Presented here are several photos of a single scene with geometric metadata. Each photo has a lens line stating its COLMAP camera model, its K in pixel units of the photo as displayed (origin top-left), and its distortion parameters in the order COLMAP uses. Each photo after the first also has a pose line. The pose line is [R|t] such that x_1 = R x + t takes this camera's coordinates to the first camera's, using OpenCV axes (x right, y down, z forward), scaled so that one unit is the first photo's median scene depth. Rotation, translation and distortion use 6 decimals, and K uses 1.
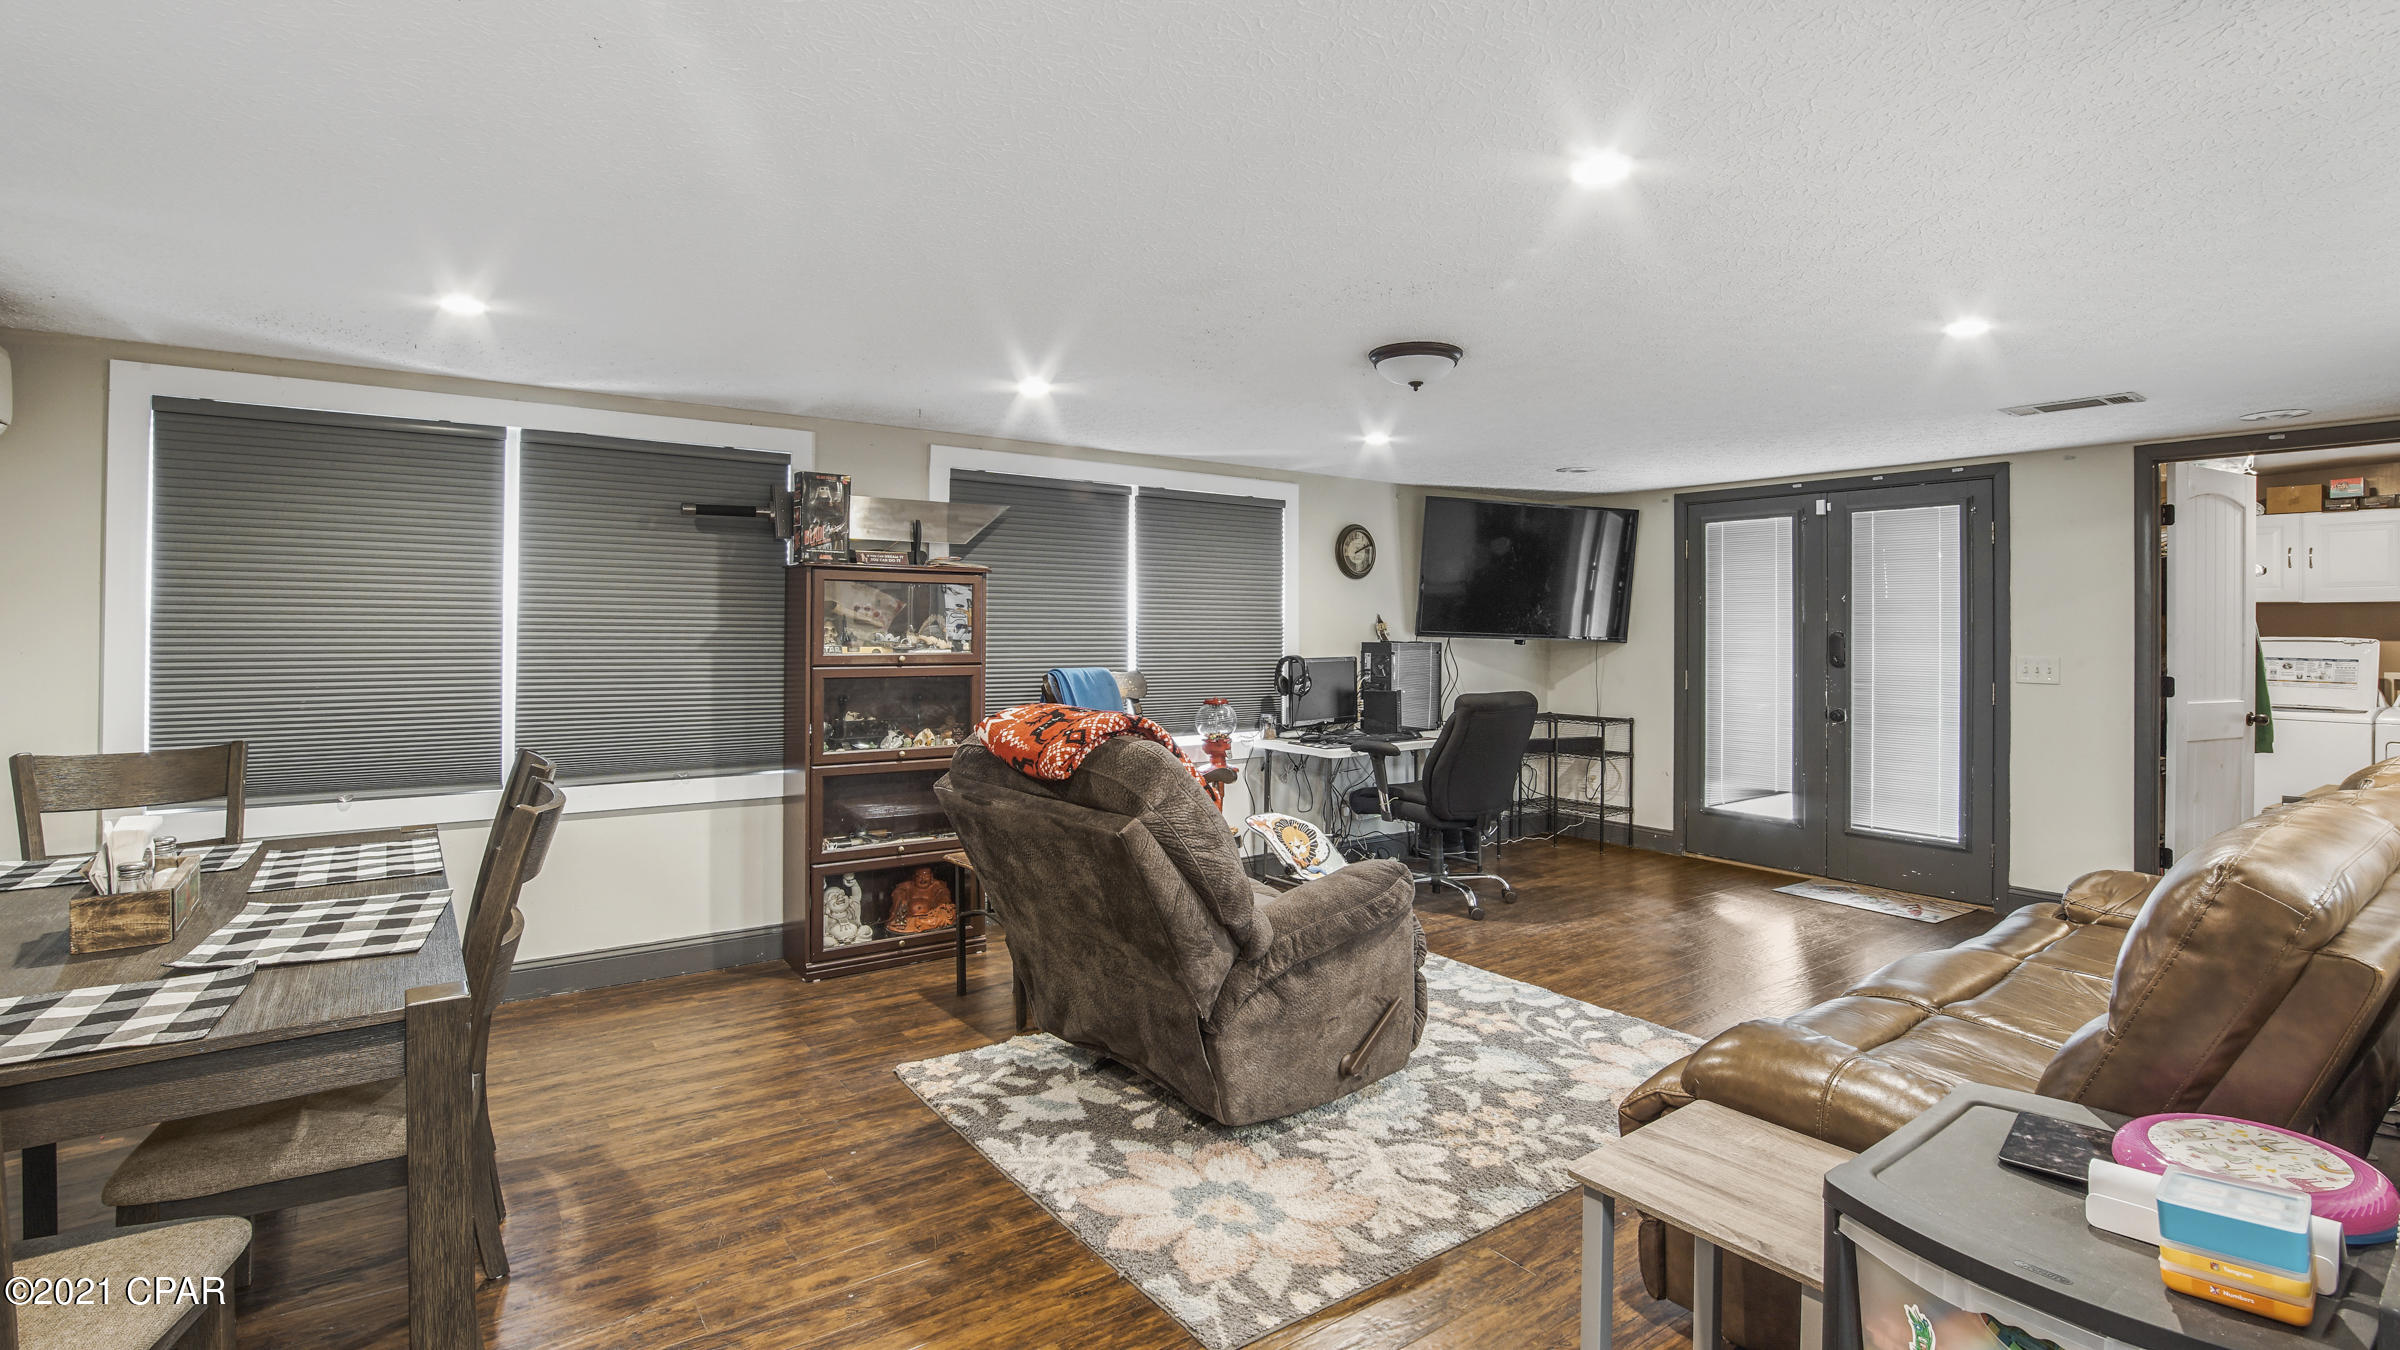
lens RADIAL K [[1080.3, 0, 1205.9], [0, 1080.3, 614.1], [0, 0, 1]] dist [-0.018113, 0.000223]
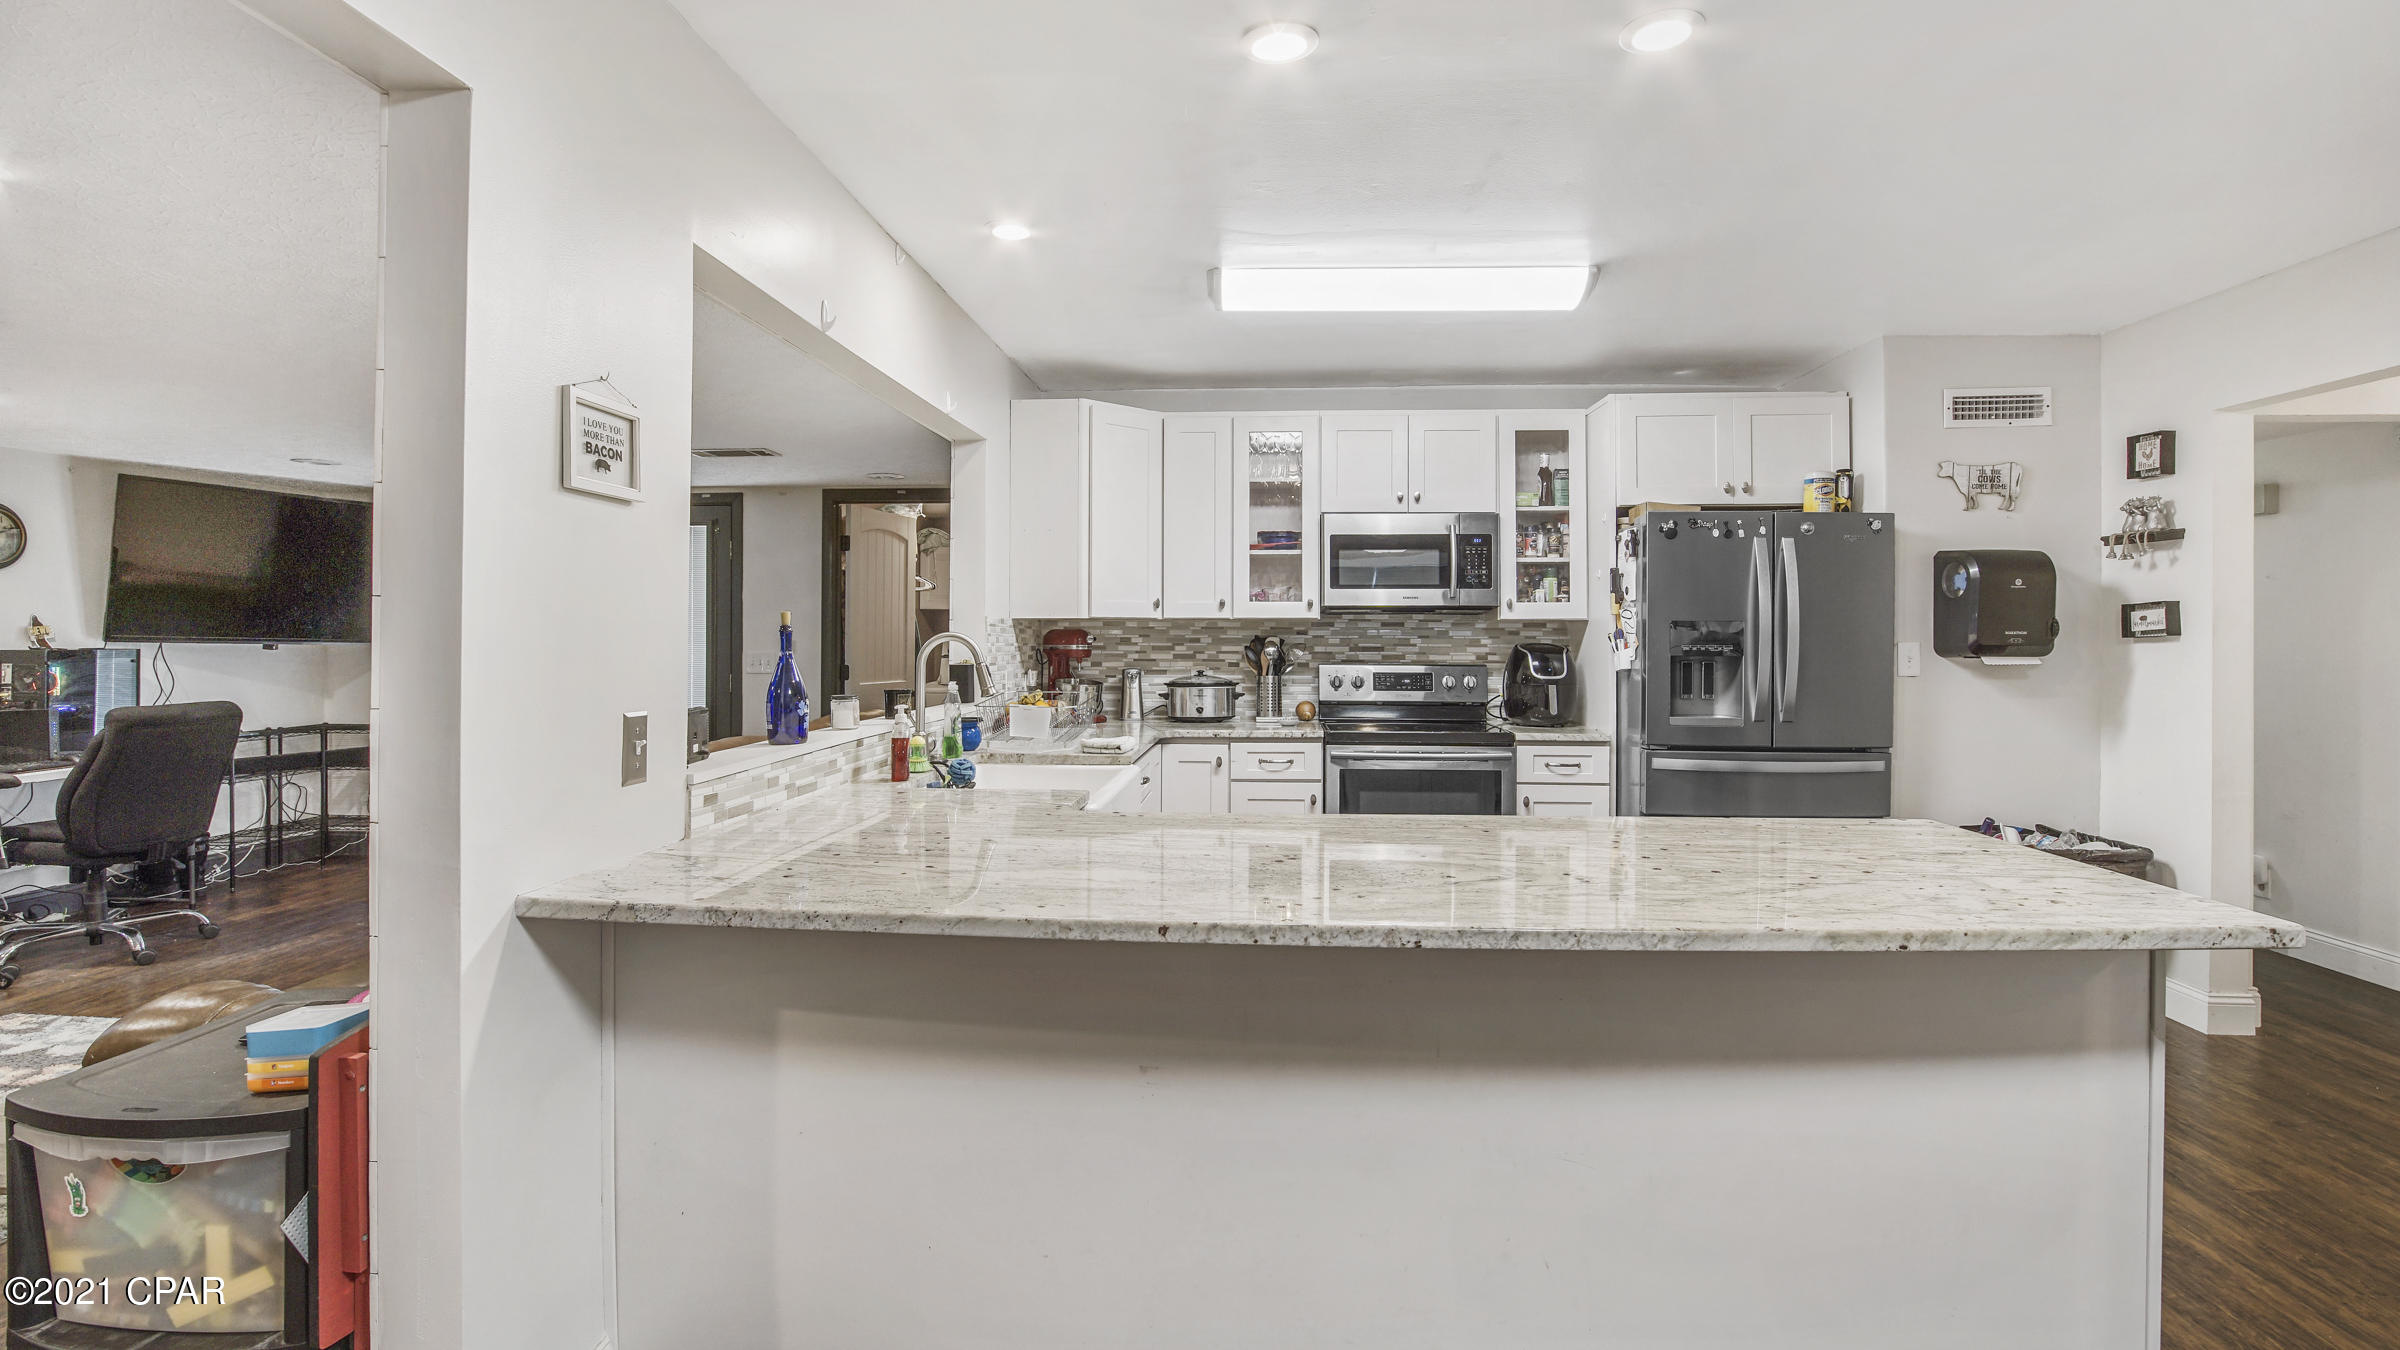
lens RADIAL K [[1094.6, 0, 1208.5], [0, 1094.6, 623.5], [0, 0, 1]] dist [-0.049089, 0.015961]
pose [[0.643928, -0.000418, 0.765086, 0.150554], [-0.005283, 0.999974, 0.004993, -0.002414], [-0.765068, -0.007257, 0.643908, -0.210397]]
